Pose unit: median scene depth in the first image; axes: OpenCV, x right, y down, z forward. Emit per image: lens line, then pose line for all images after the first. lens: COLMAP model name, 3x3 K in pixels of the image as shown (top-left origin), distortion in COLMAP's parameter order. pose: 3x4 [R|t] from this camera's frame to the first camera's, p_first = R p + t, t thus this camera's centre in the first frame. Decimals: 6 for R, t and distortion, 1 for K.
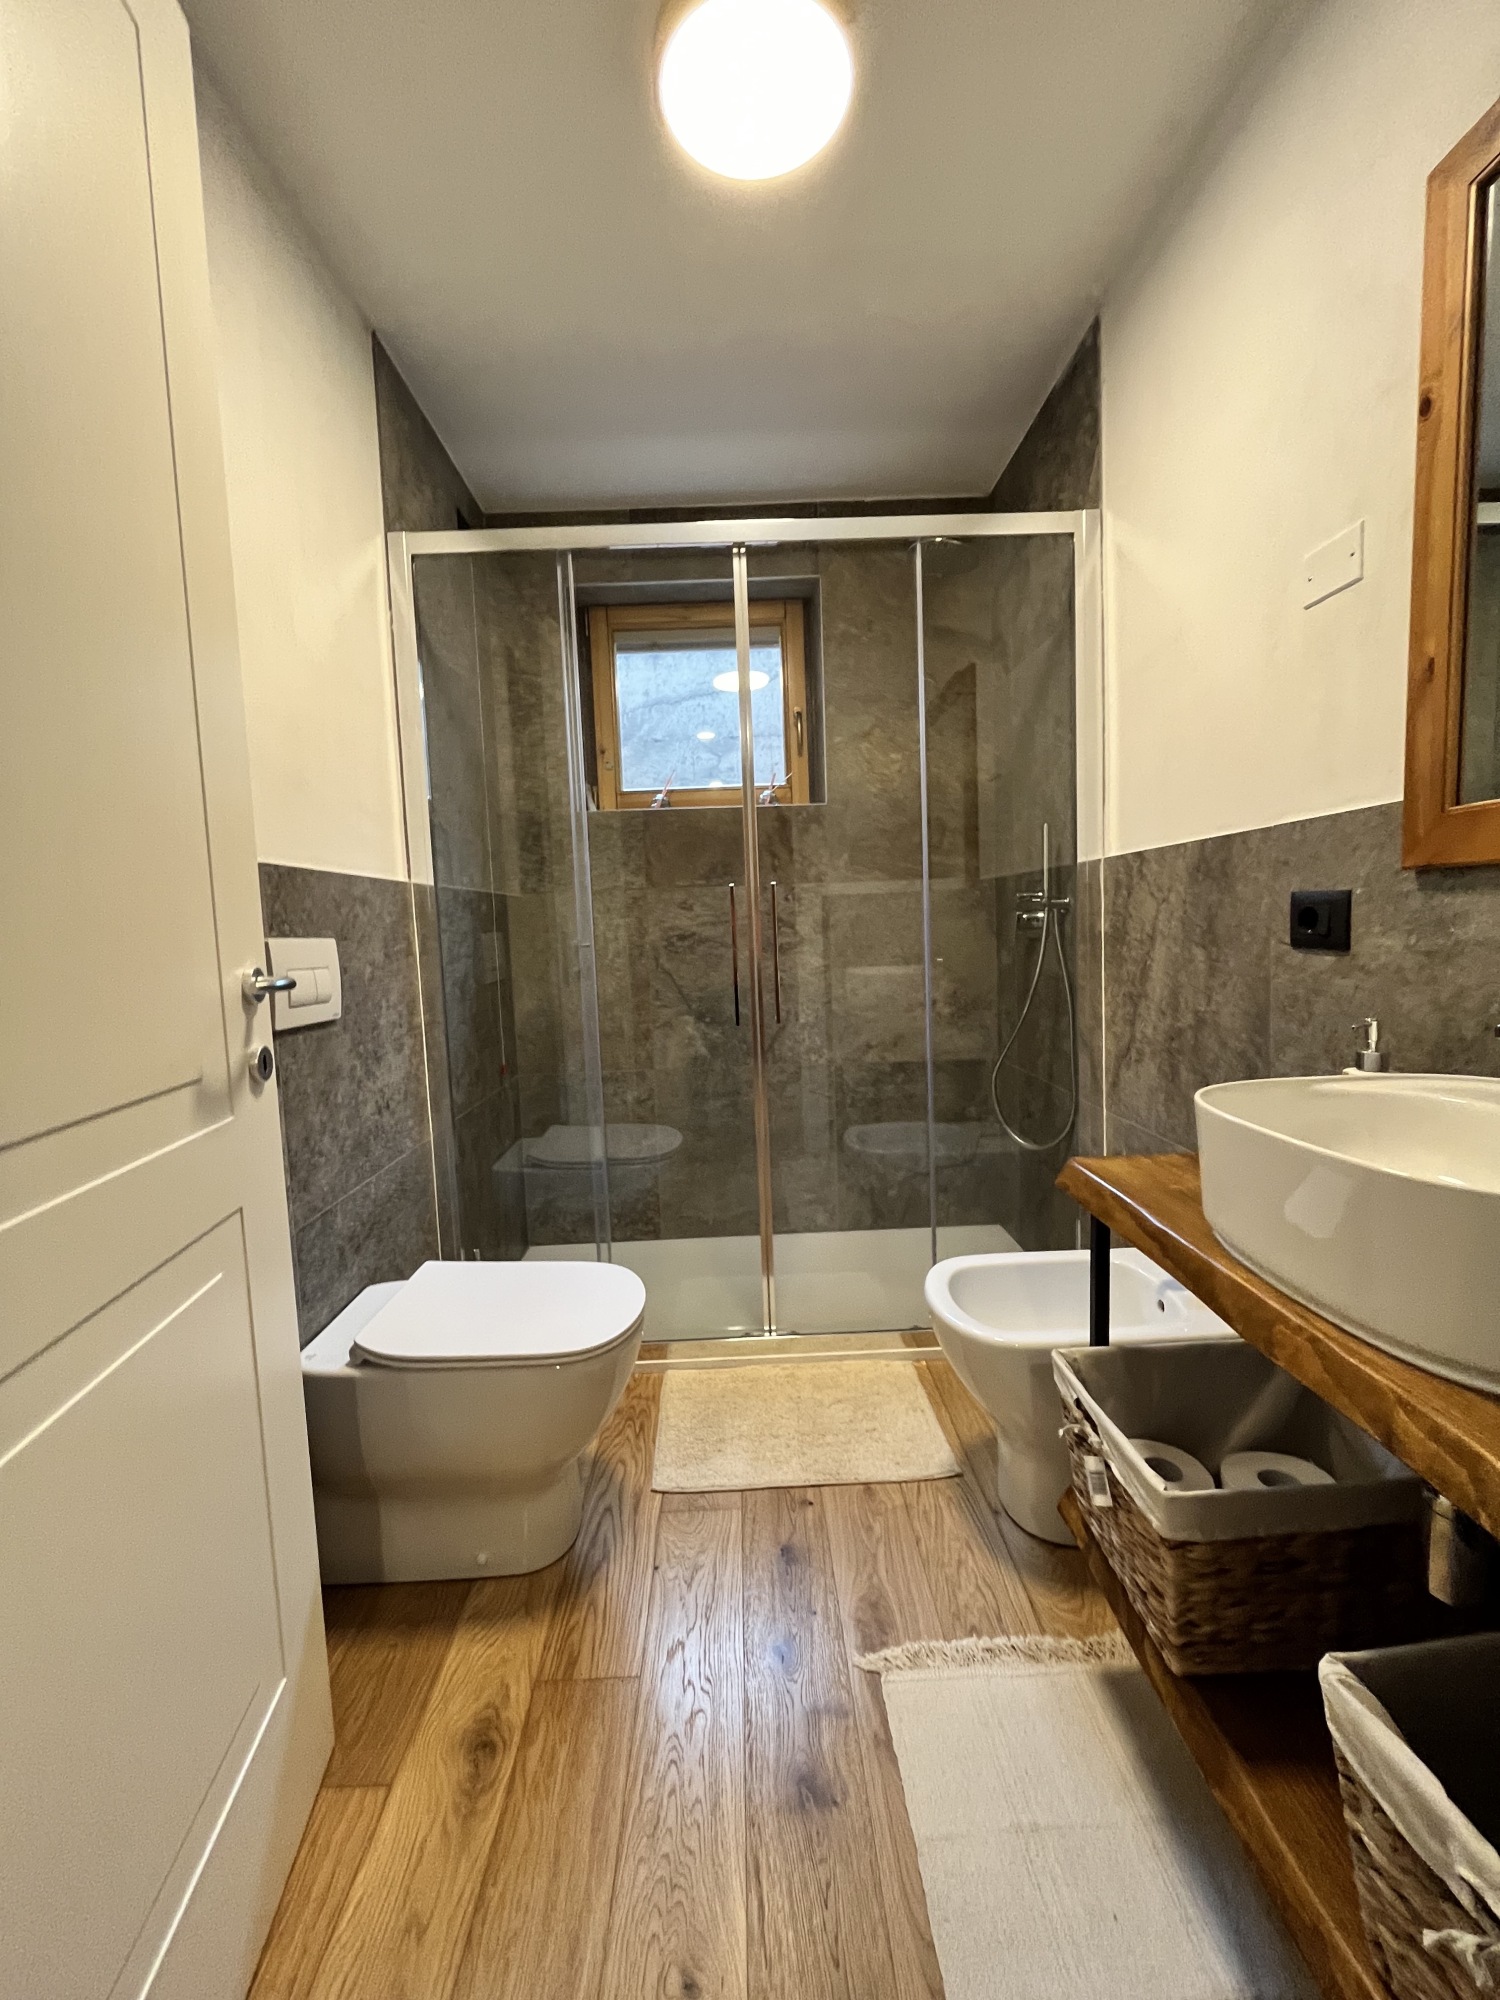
lens RADIAL K [[811.9, 0, 739.9], [0, 811.9, 995.2], [0, 0, 1]] dist [-0.005298, -0.000054]
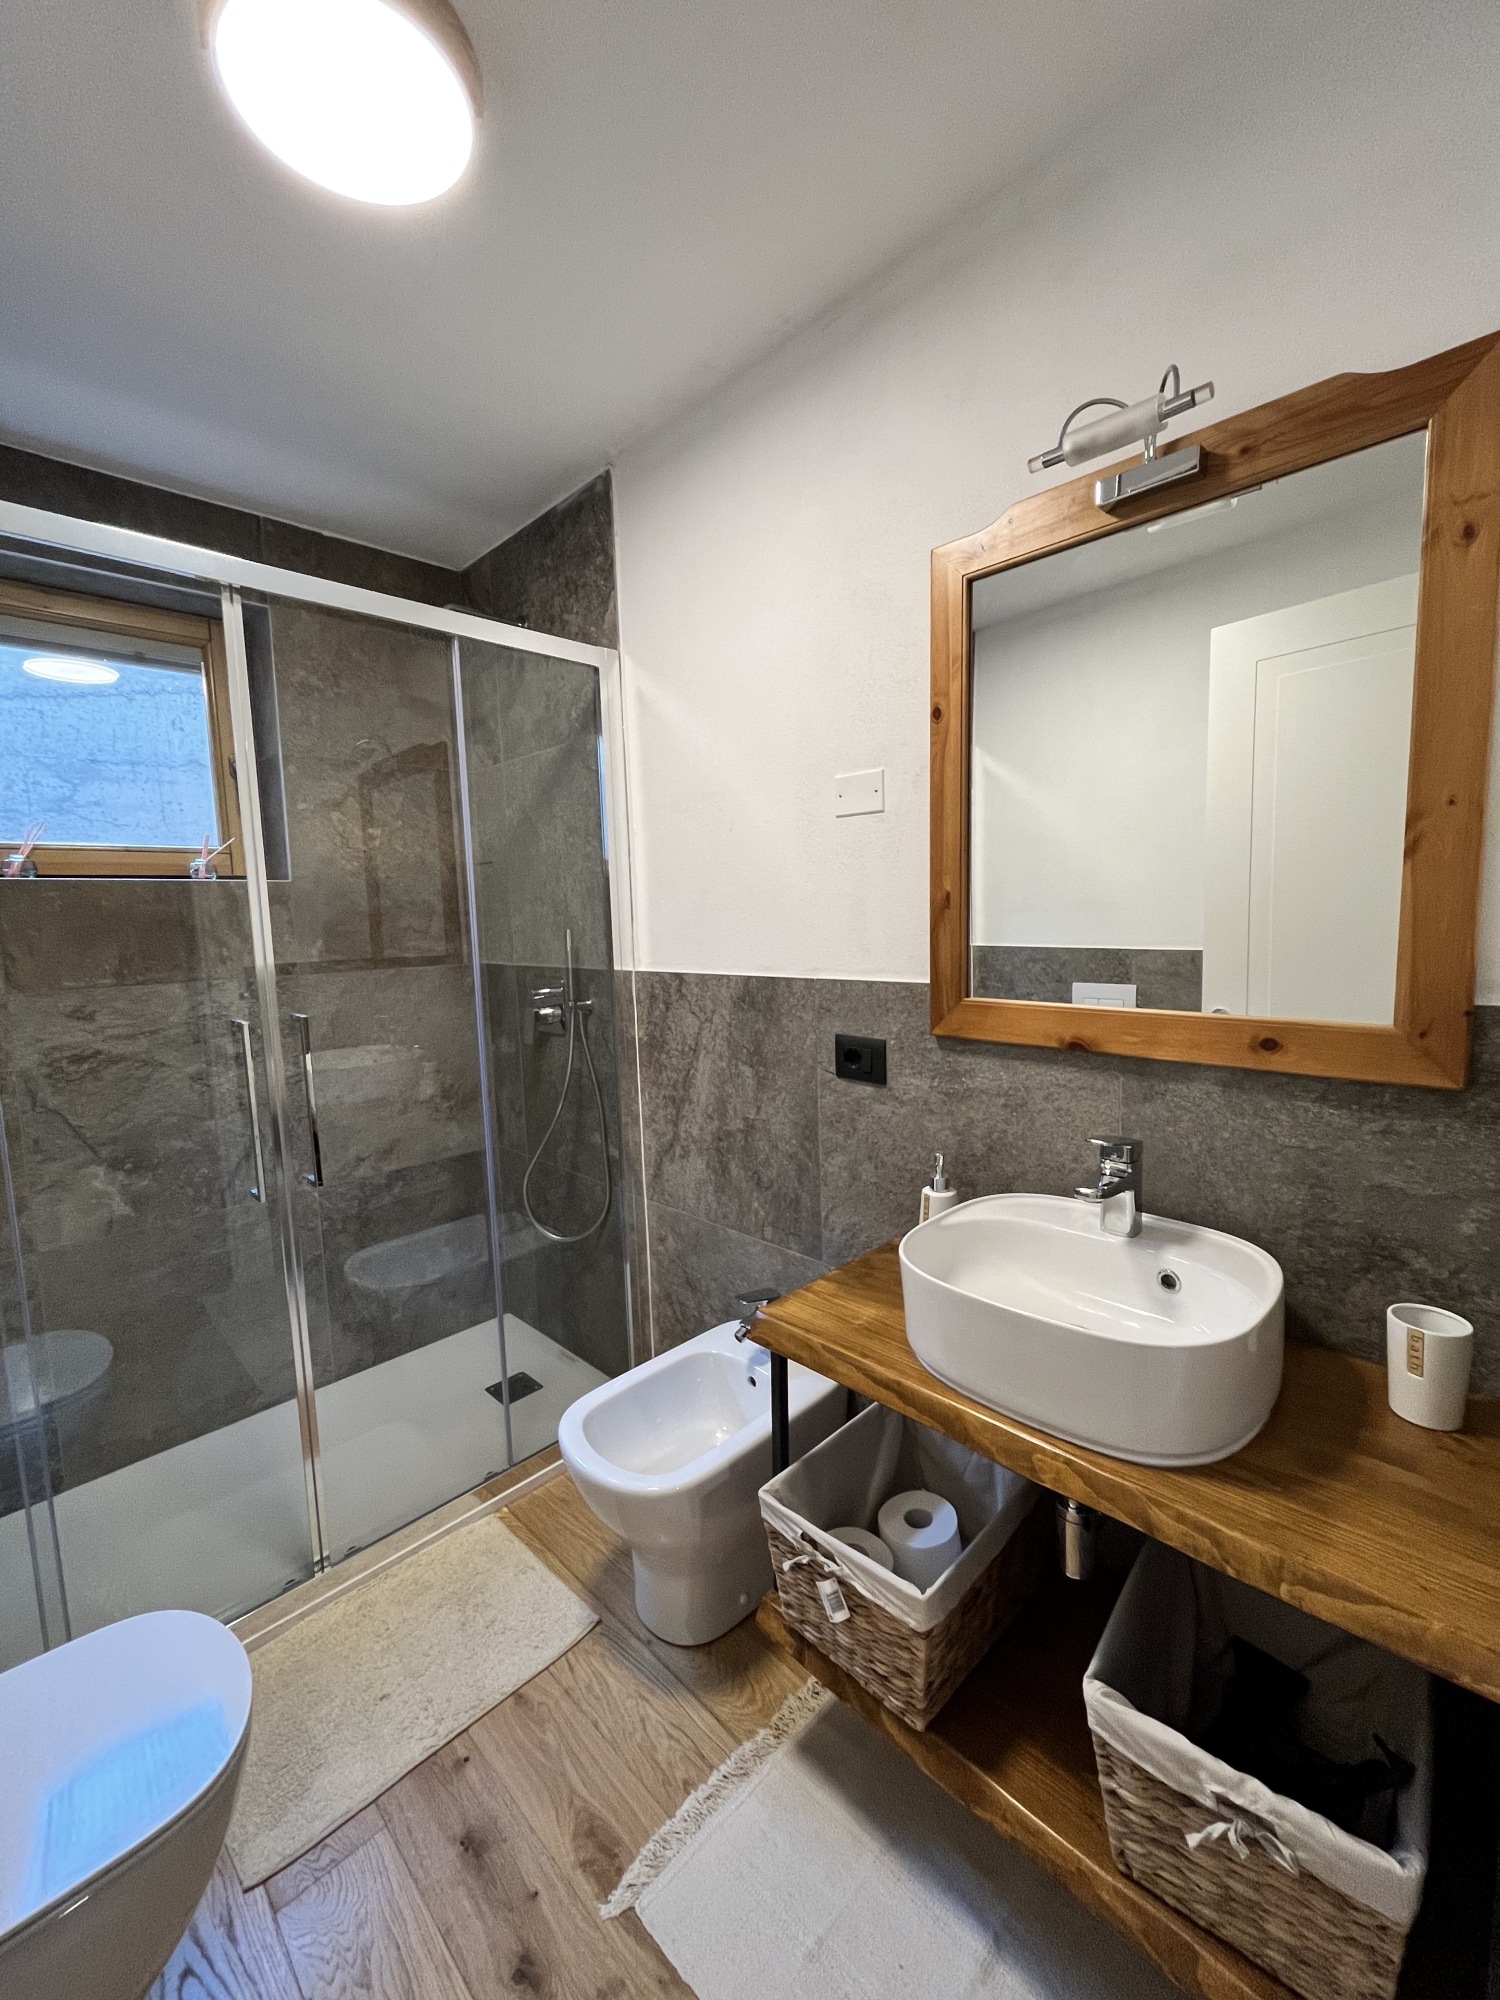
lens RADIAL K [[811.9, 0, 744.8], [0, 811.9, 994.4], [0, 0, 1]] dist [-0.005298, -0.000054]
pose [[0.715340, -0.054339, 0.696661, -0.246939], [0.062801, 0.997937, 0.013353, -0.172693], [-0.695949, 0.034199, 0.717277, 0.144230]]
